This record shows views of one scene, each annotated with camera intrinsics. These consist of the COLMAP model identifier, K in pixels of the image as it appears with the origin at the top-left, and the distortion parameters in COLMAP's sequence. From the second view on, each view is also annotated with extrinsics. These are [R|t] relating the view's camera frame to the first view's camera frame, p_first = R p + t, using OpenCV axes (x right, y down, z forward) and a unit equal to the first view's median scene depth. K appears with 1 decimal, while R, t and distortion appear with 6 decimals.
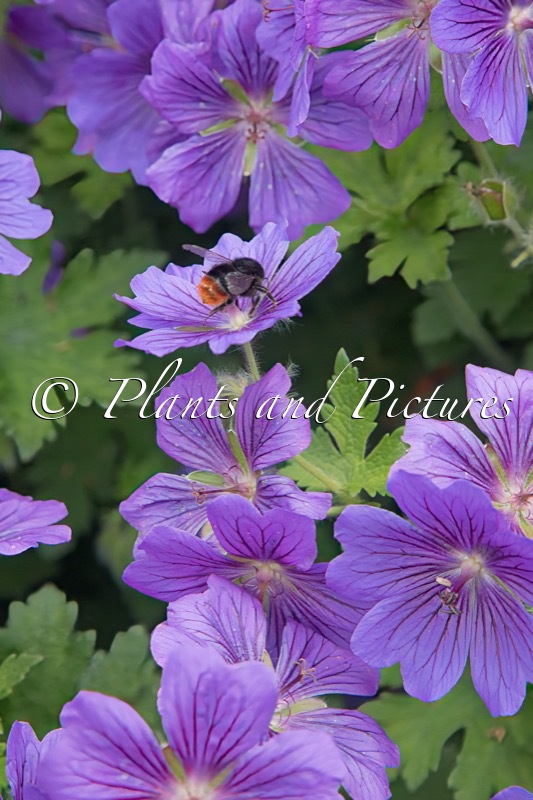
lens RADIAL K [[2434.2, 0, 258.4], [0, 2434.2, 403.1], [0, 0, 1]] dist [-0.856057, 0.000000]
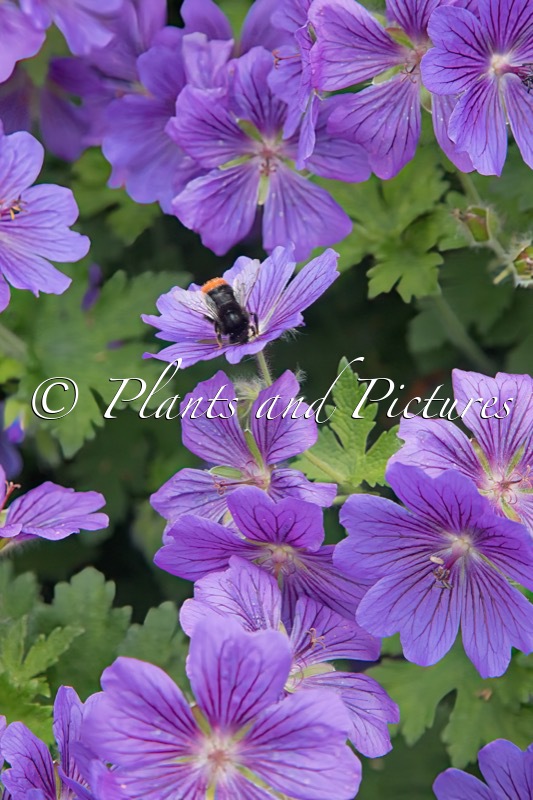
lens RADIAL K [[2434.2, 0, 271.8], [0, 2434.2, 393.1], [0, 0, 1]] dist [-0.856057, 0.000000]
pose [[0.999958, -0.008390, 0.003585, -0.004332], [0.008421, 0.999926, -0.008746, 0.004440], [-0.003511, 0.008776, 0.999955, -0.140612]]
